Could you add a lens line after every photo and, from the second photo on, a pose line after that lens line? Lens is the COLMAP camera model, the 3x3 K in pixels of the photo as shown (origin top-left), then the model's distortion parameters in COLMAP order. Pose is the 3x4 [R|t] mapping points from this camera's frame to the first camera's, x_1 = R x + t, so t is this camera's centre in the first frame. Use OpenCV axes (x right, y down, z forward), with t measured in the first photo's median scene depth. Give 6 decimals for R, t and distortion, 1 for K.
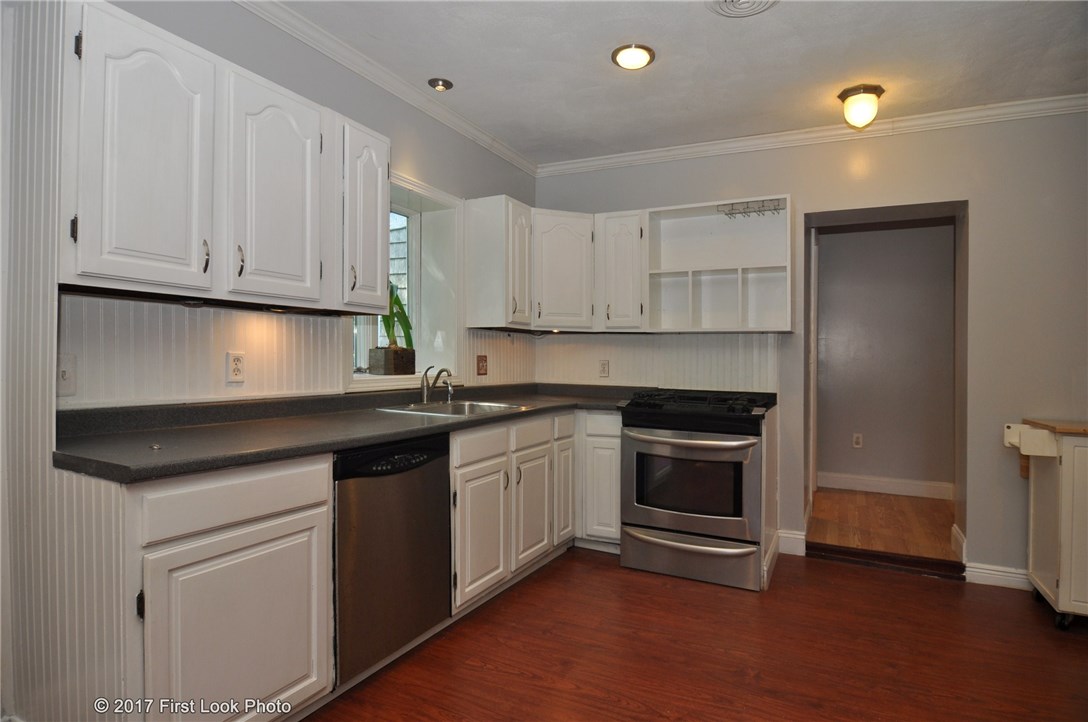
lens RADIAL K [[583.6, 0, 552.5], [0, 583.6, 362.9], [0, 0, 1]] dist [-0.015626, -0.001959]
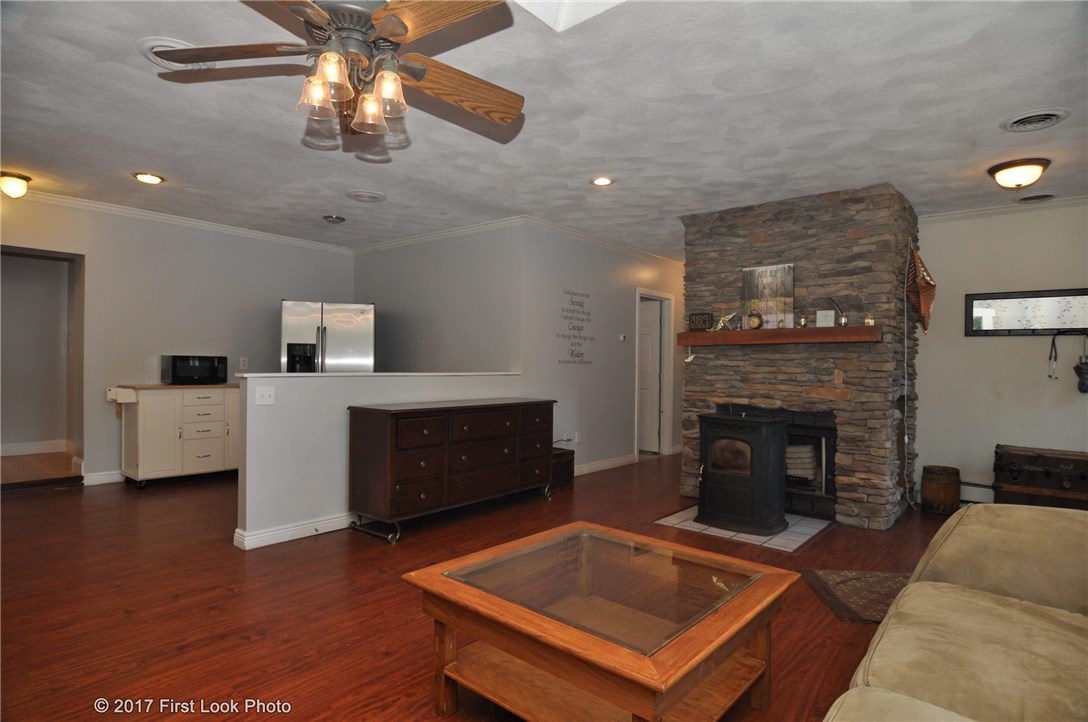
lens RADIAL K [[573.6, 0, 544.0], [0, 573.6, 361.0], [0, 0, 1]] dist [0.003022, 0.000246]
pose [[0.233293, -0.009554, 0.972359, -0.602592], [-0.000392, 0.999951, 0.009919, 0.008182], [-0.972406, -0.002696, 0.233278, -0.693480]]
